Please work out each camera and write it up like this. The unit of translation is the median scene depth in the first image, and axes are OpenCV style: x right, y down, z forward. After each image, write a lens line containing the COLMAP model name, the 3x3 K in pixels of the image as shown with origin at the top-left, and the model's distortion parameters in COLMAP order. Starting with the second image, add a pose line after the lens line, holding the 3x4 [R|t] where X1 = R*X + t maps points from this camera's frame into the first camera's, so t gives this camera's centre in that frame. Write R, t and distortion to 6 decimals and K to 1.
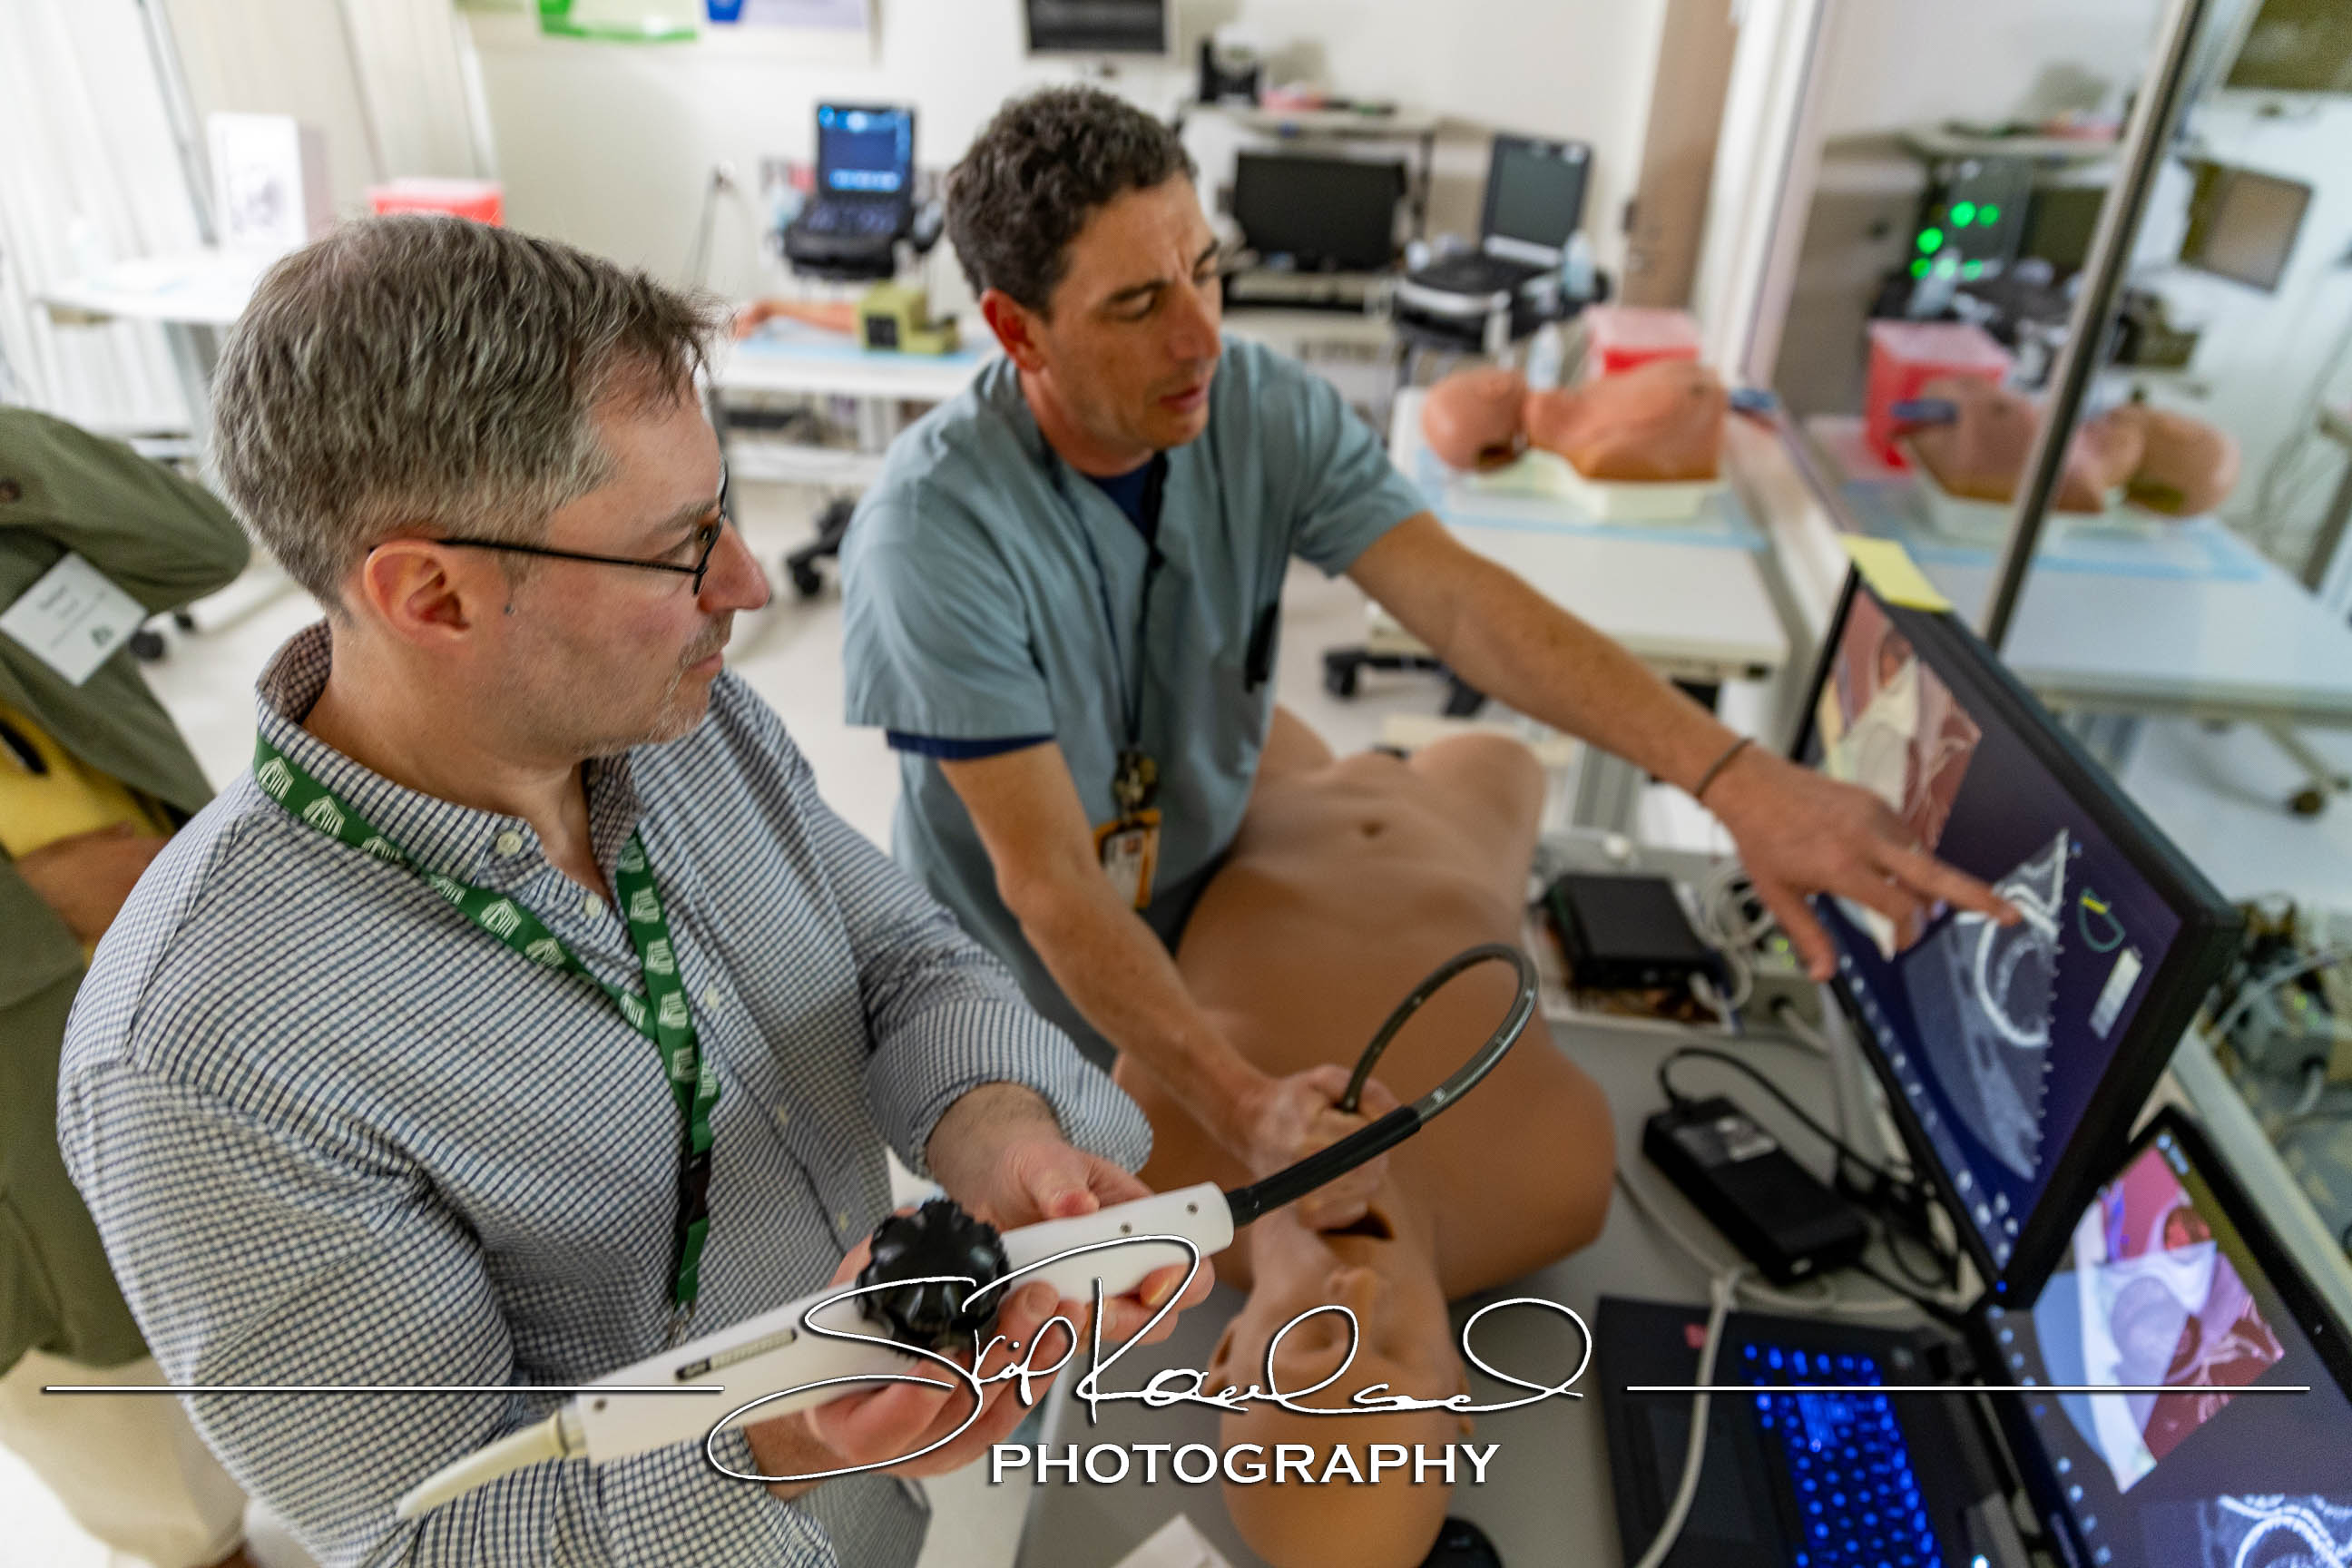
lens RADIAL K [[1572.6, 0, 1168.6], [0, 1572.6, 765.8], [0, 0, 1]] dist [0.000063, 0.007065]
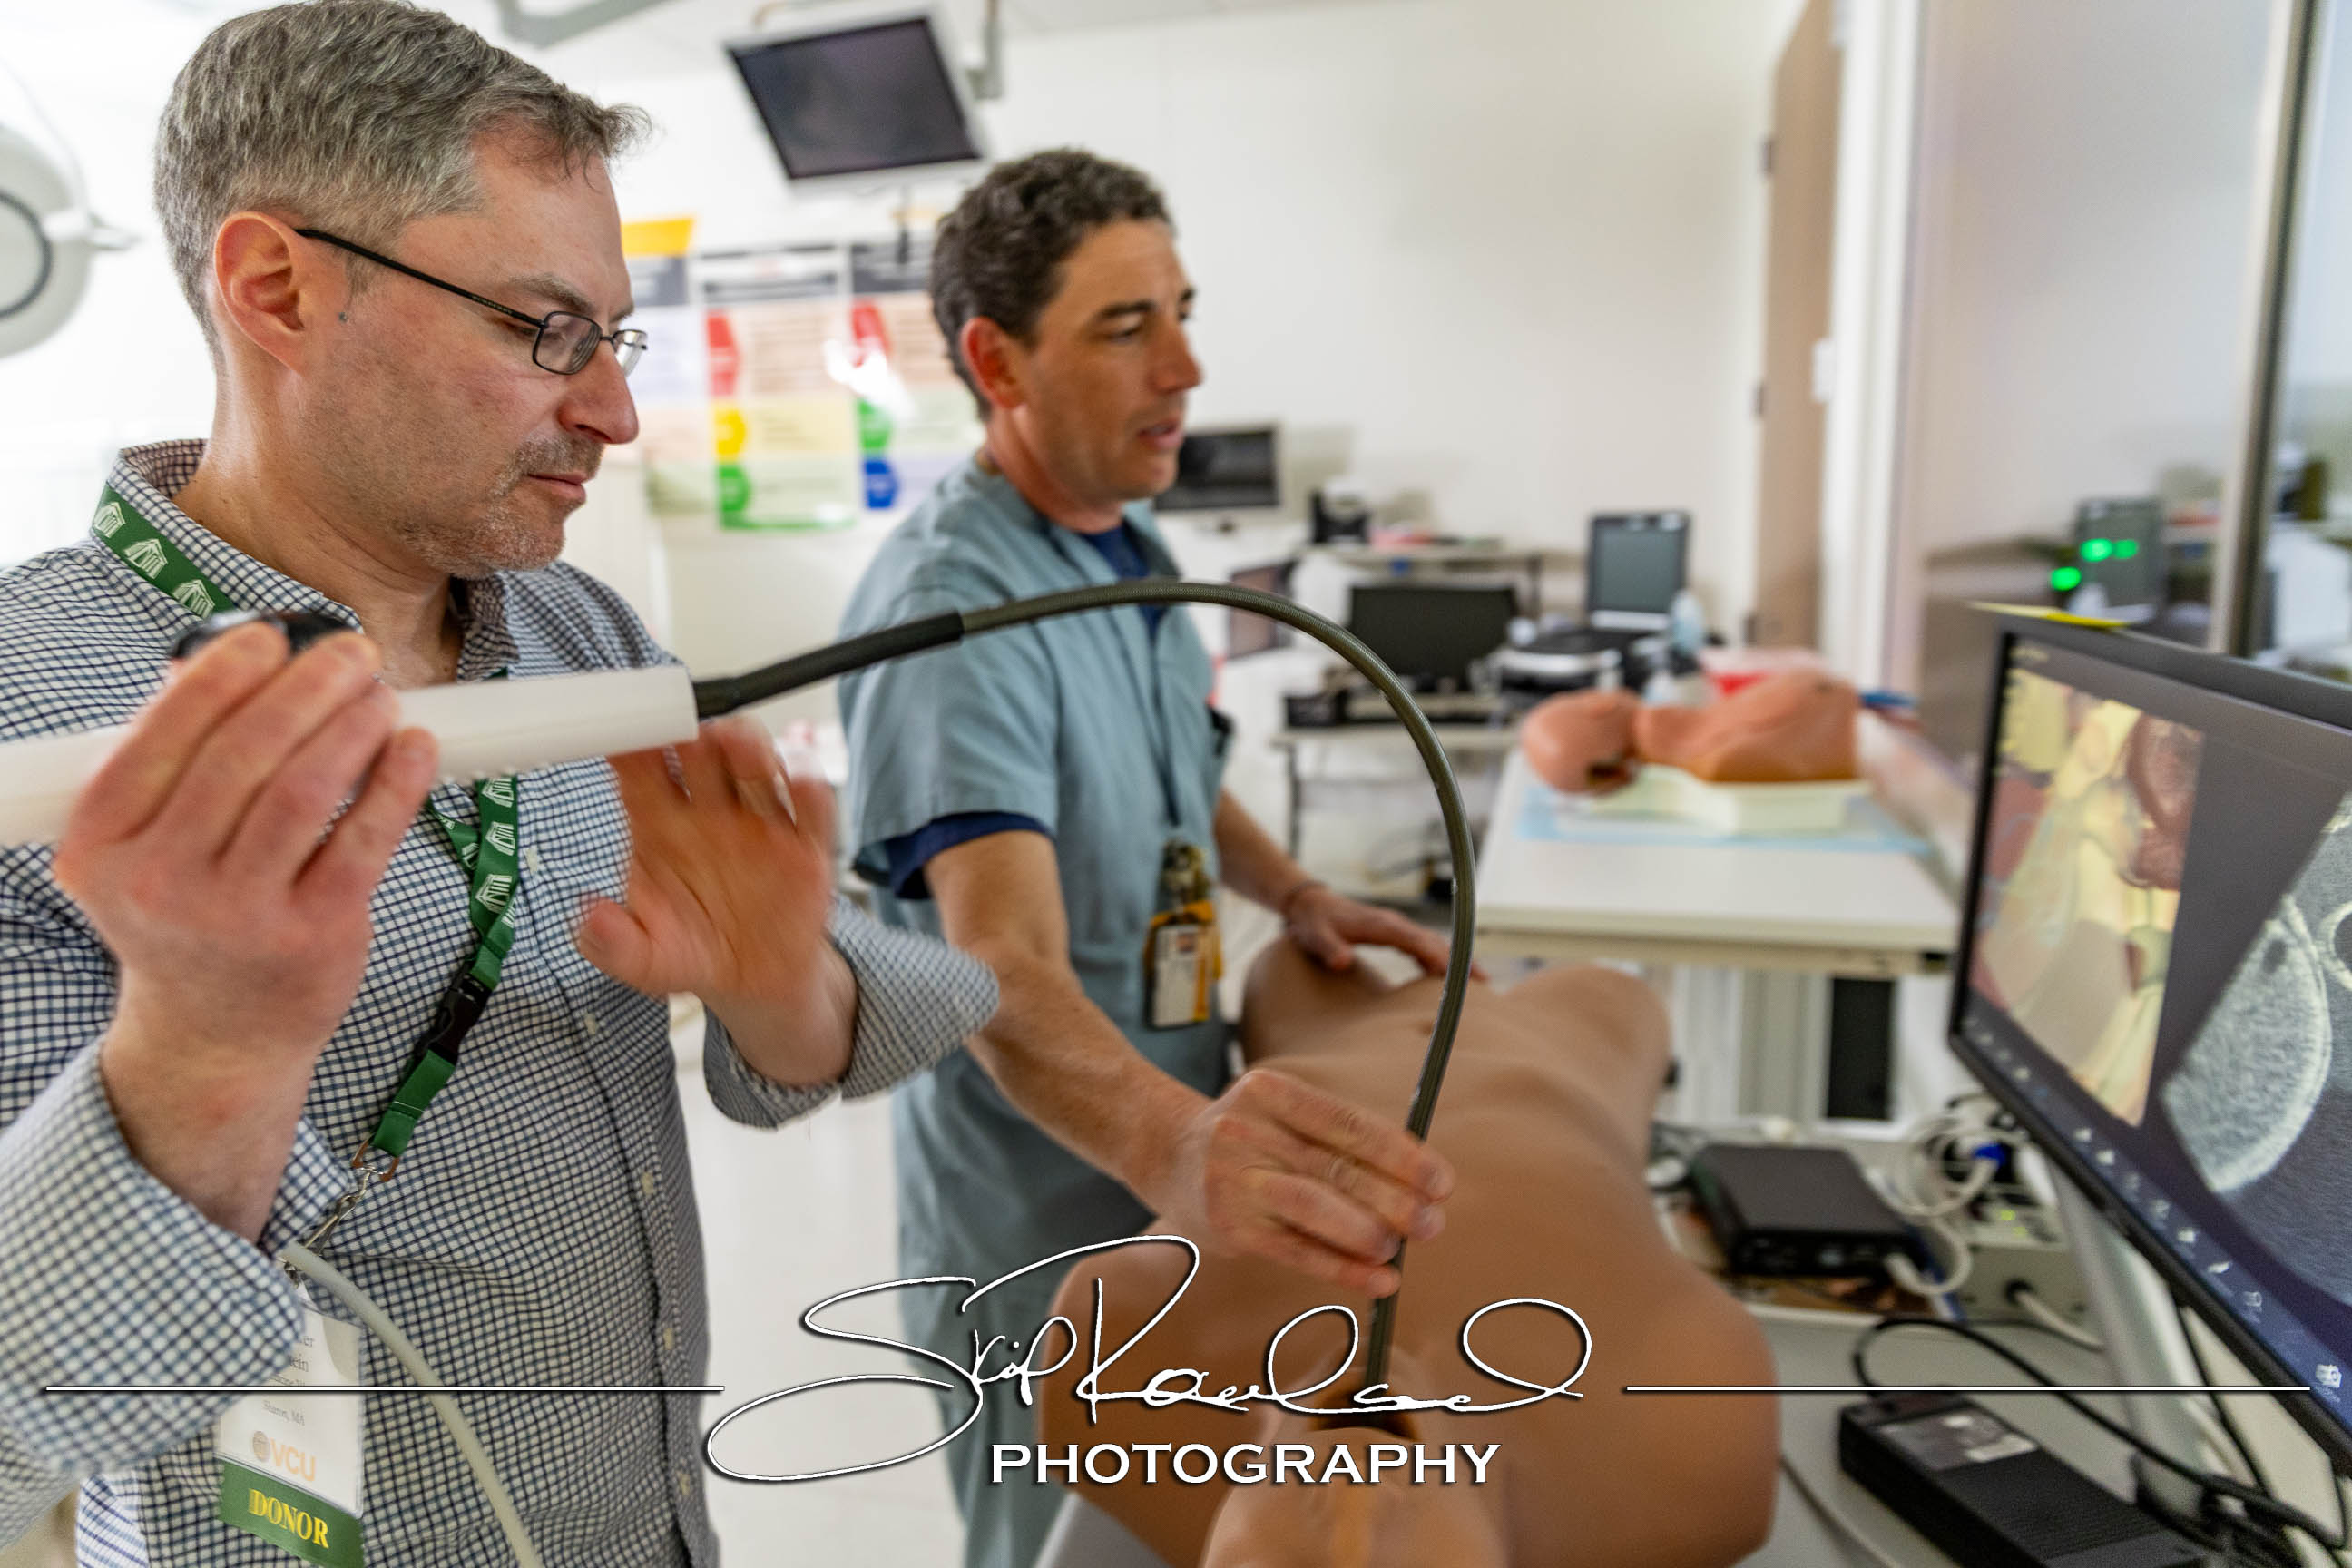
lens RADIAL K [[1572.6, 0, 1152.0], [0, 1572.6, 713.9], [0, 0, 1]] dist [0.000063, 0.007065]
pose [[0.993462, -0.033605, -0.109108, 0.046310], [-0.007253, 0.935191, -0.354070, 0.103638], [0.113936, 0.352547, 0.928832, 0.105003]]
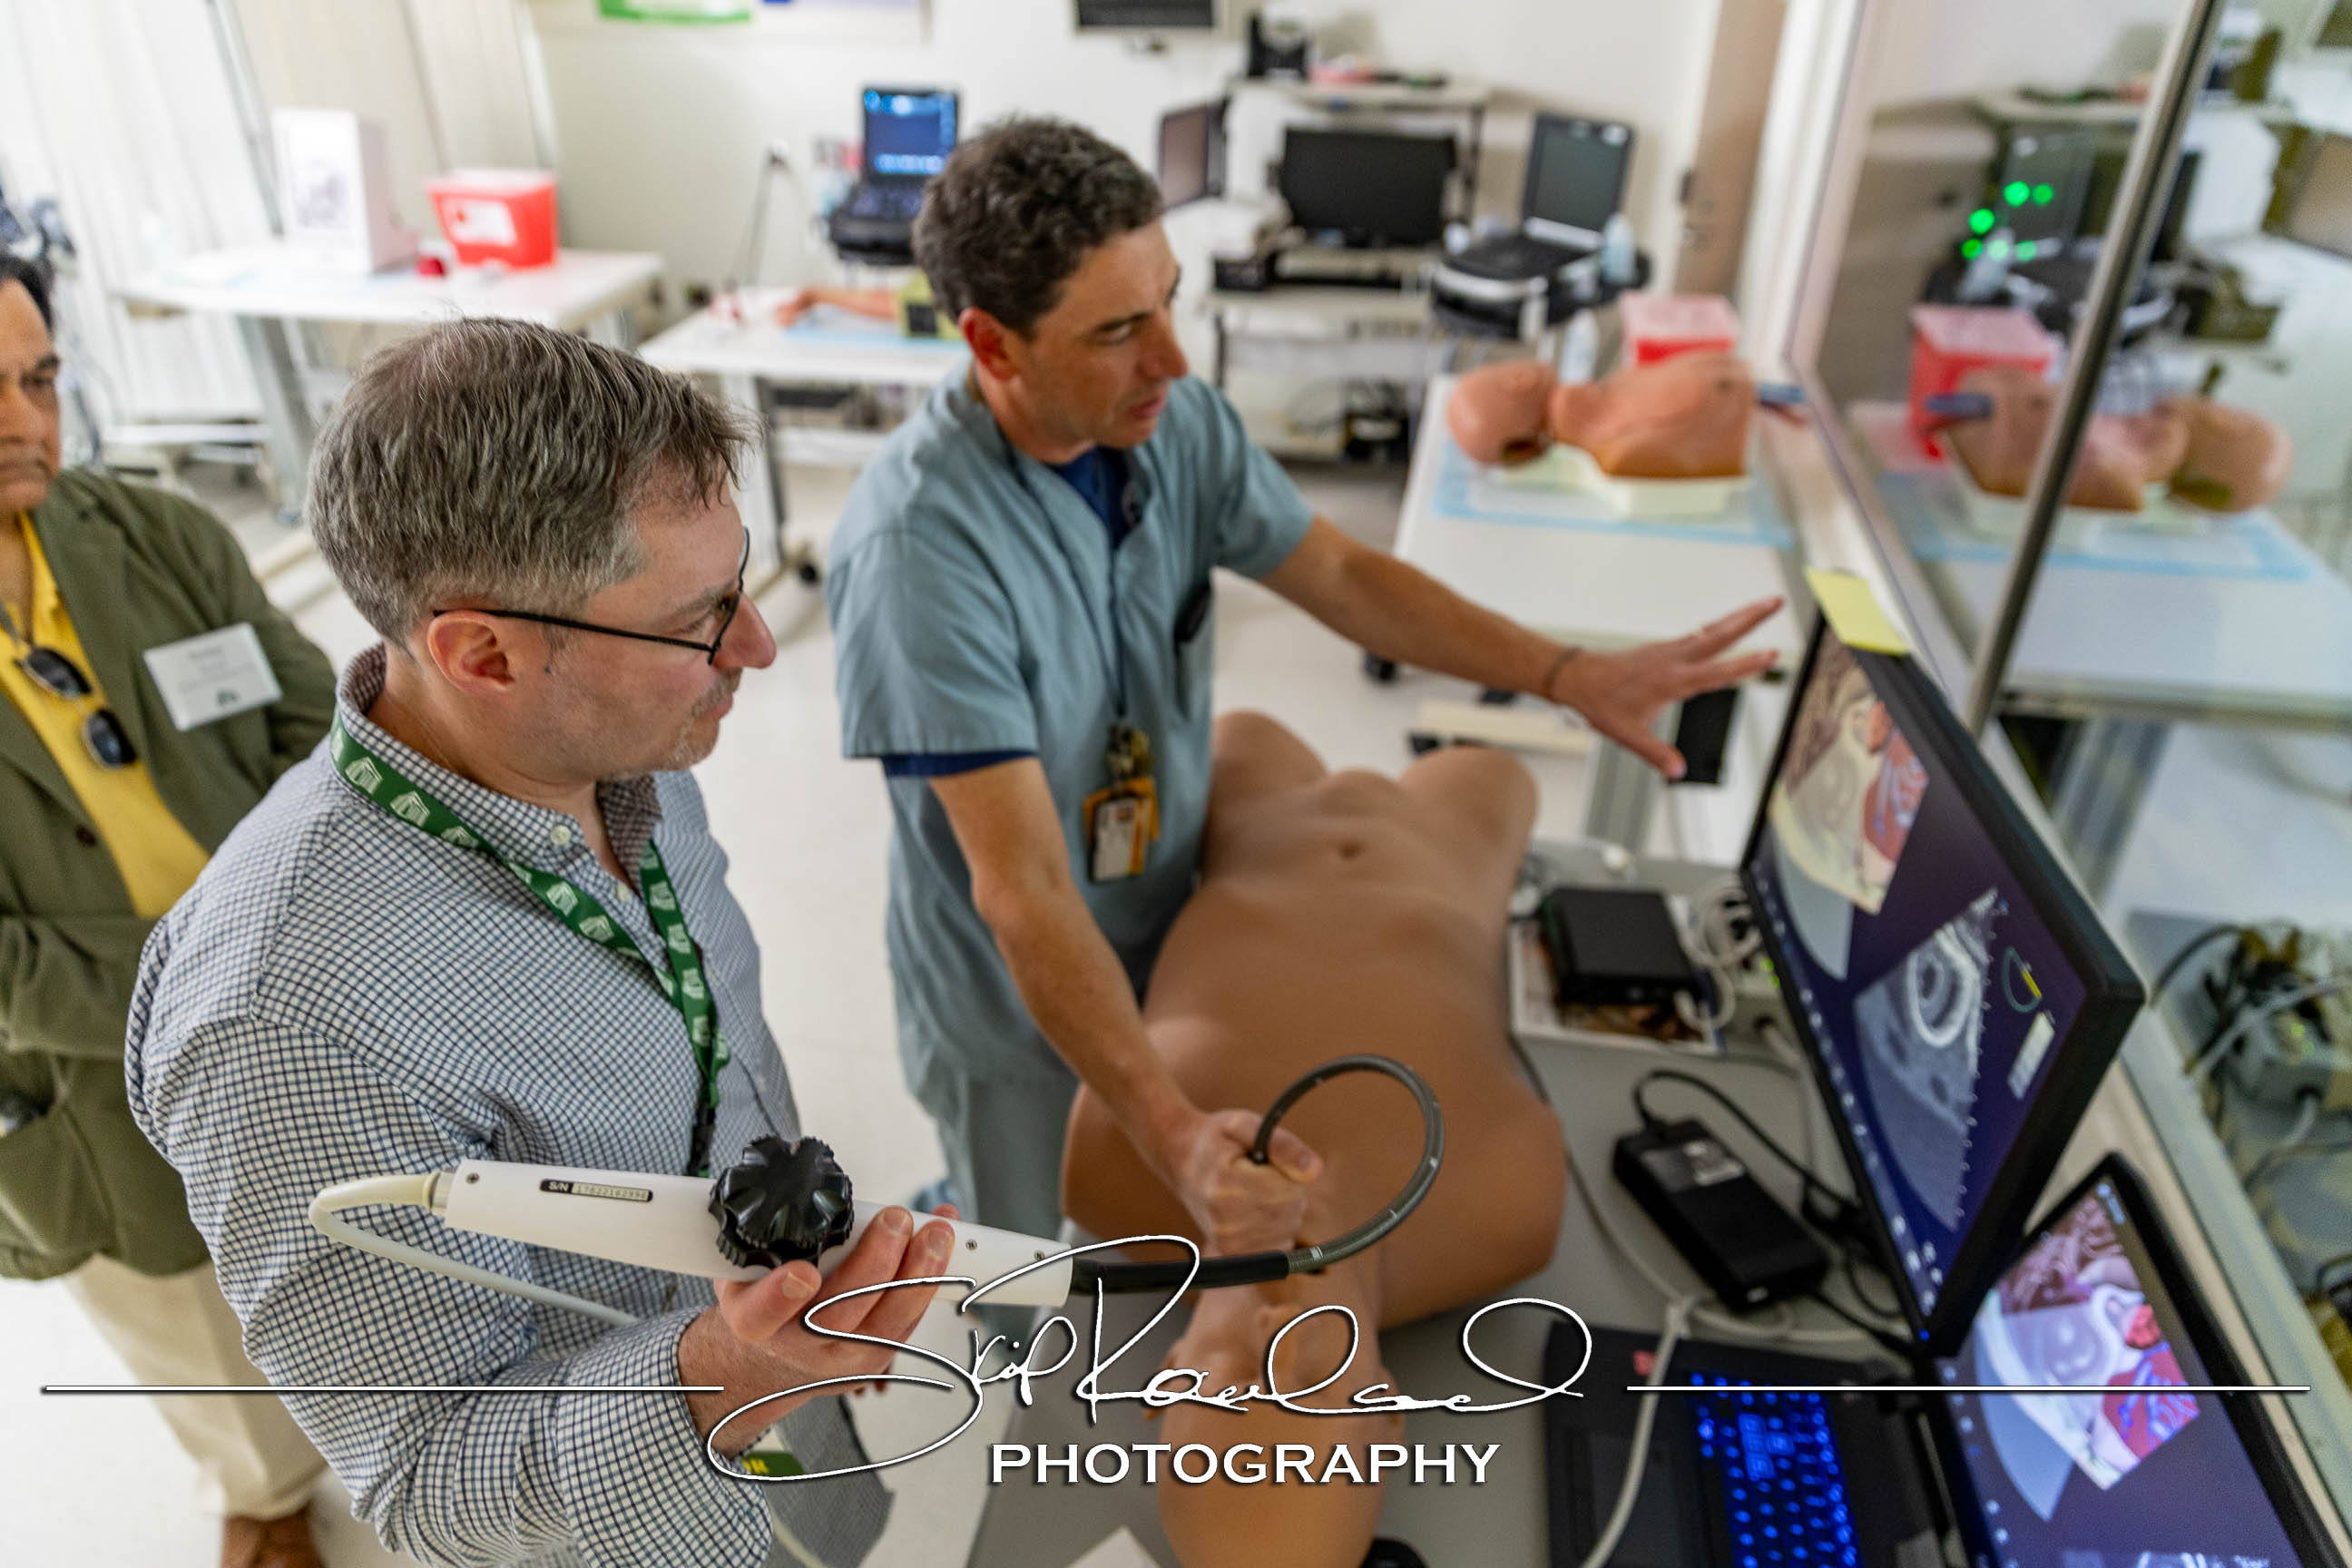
lens RADIAL K [[1572.6, 0, 1165.4], [0, 1572.6, 770.1], [0, 0, 1]] dist [0.000063, 0.007065]
pose [[0.998776, 0.005559, -0.049153, 0.035582], [-0.004214, 0.999615, 0.027422, -0.022739], [0.049287, -0.027181, 0.998415, -0.009291]]
